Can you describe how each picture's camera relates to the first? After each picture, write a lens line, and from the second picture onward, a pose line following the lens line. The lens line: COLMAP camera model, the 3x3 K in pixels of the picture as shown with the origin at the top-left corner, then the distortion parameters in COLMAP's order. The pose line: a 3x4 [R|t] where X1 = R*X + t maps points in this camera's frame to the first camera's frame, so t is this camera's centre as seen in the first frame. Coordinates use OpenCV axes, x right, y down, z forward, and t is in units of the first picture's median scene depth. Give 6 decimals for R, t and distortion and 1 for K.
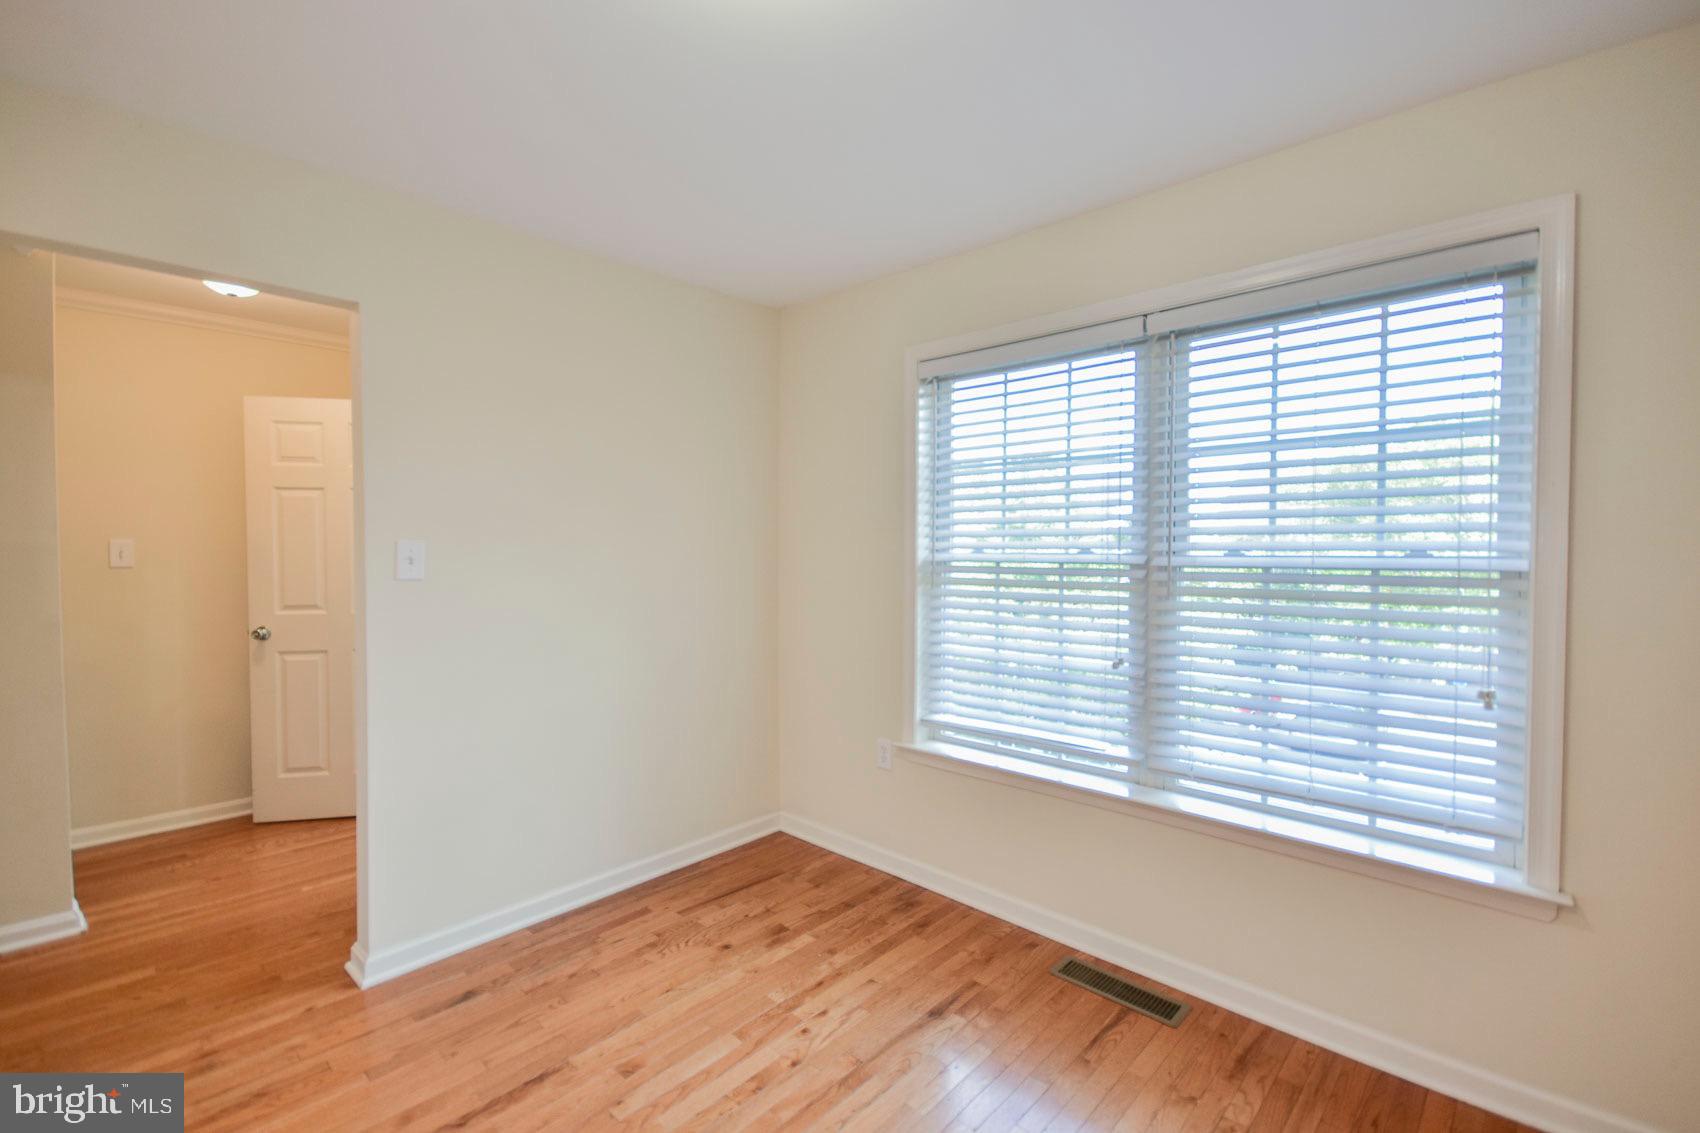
lens RADIAL K [[725.3, 0, 850.0], [0, 725.3, 566.5], [0, 0, 1]] dist [0.000915, 0.000186]
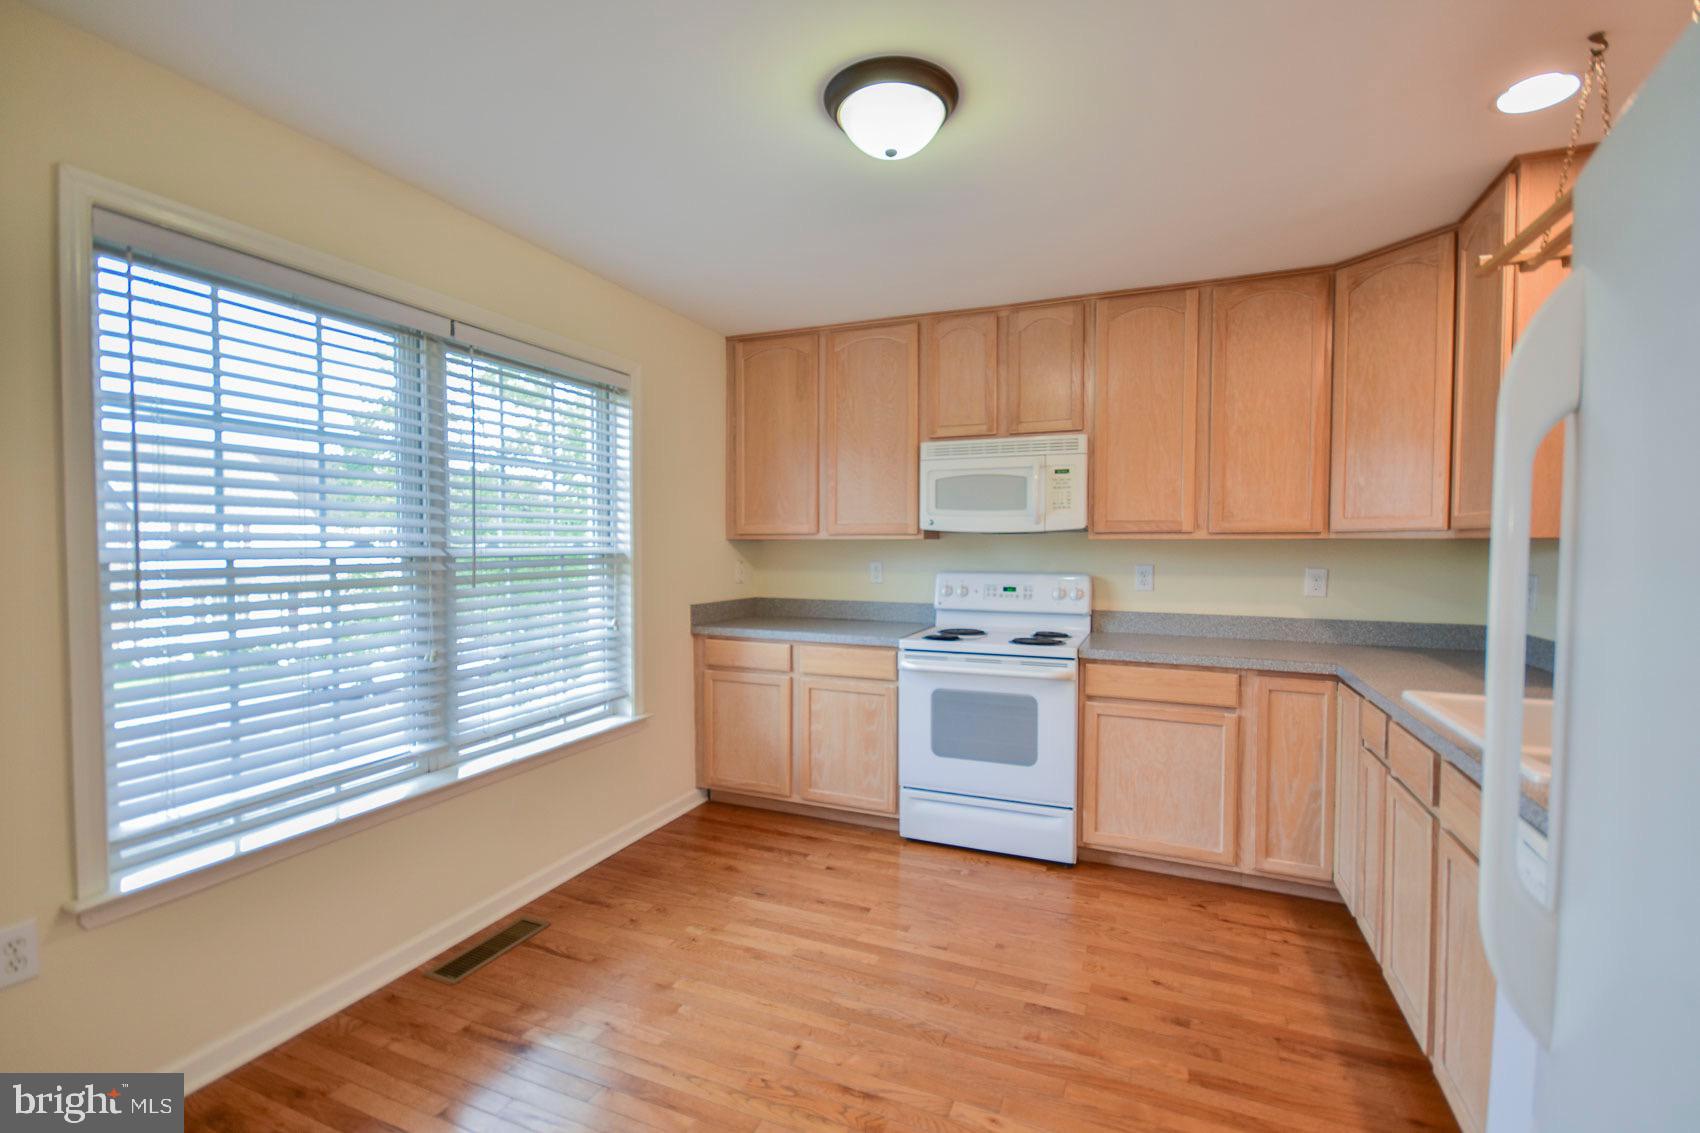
lens RADIAL K [[743.1, 0, 850.0], [0, 743.1, 566.5], [0, 0, 1]] dist [0.030160, -0.015897]
pose [[-0.346431, -0.038651, 0.937279, -0.772437], [0.013500, 0.998842, 0.046180, -0.029603], [-0.937978, 0.028651, -0.345508, 0.789371]]
